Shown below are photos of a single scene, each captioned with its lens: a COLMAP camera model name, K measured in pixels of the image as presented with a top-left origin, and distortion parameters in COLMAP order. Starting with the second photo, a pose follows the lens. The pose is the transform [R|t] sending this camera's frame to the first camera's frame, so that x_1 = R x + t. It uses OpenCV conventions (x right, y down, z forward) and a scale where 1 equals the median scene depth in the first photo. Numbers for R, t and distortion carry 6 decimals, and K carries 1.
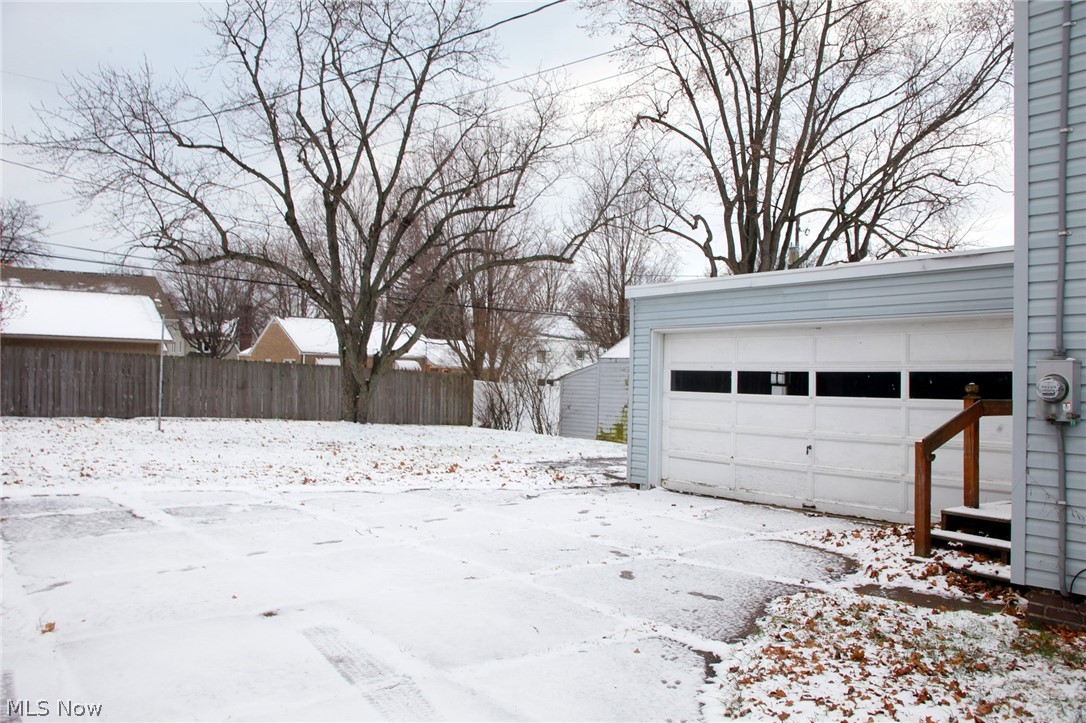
lens RADIAL K [[881.3, 0, 542.1], [0, 881.3, 360.3], [0, 0, 1]] dist [-0.074063, 0.072303]
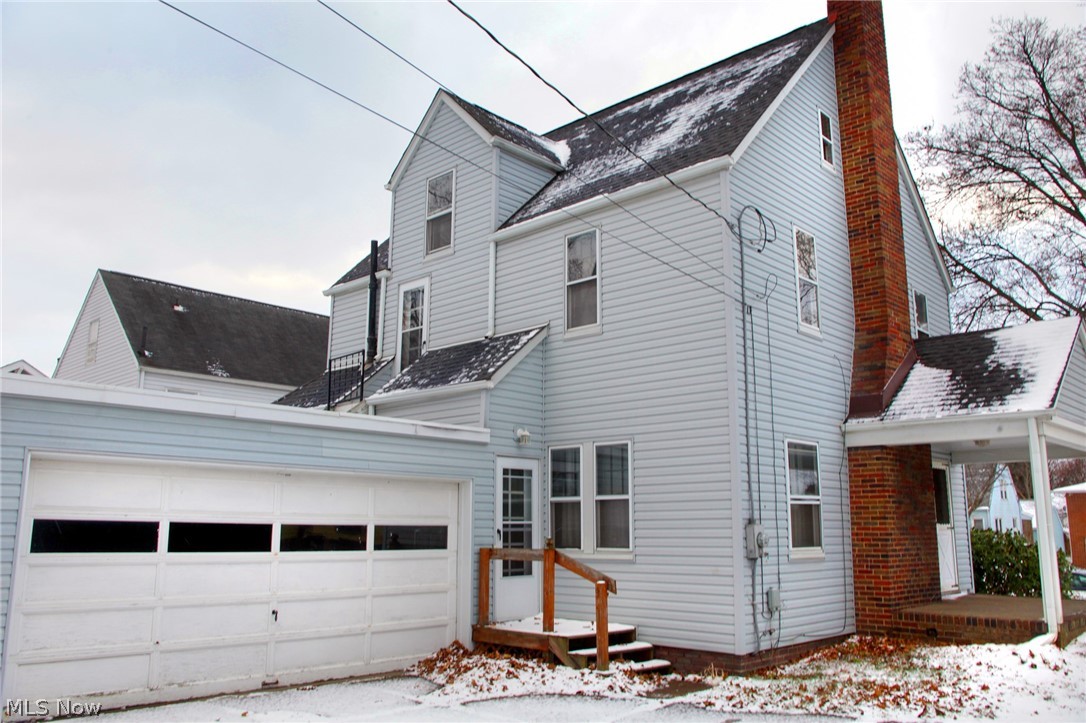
lens RADIAL K [[881.3, 0, 538.0], [0, 881.3, 361.4], [0, 0, 1]] dist [-0.074063, 0.072303]
pose [[-0.155819, 0.174423, 0.972264, -0.615979], [-0.023987, 0.983328, -0.180252, 0.004434], [-0.987494, -0.051408, -0.149037, 0.881742]]
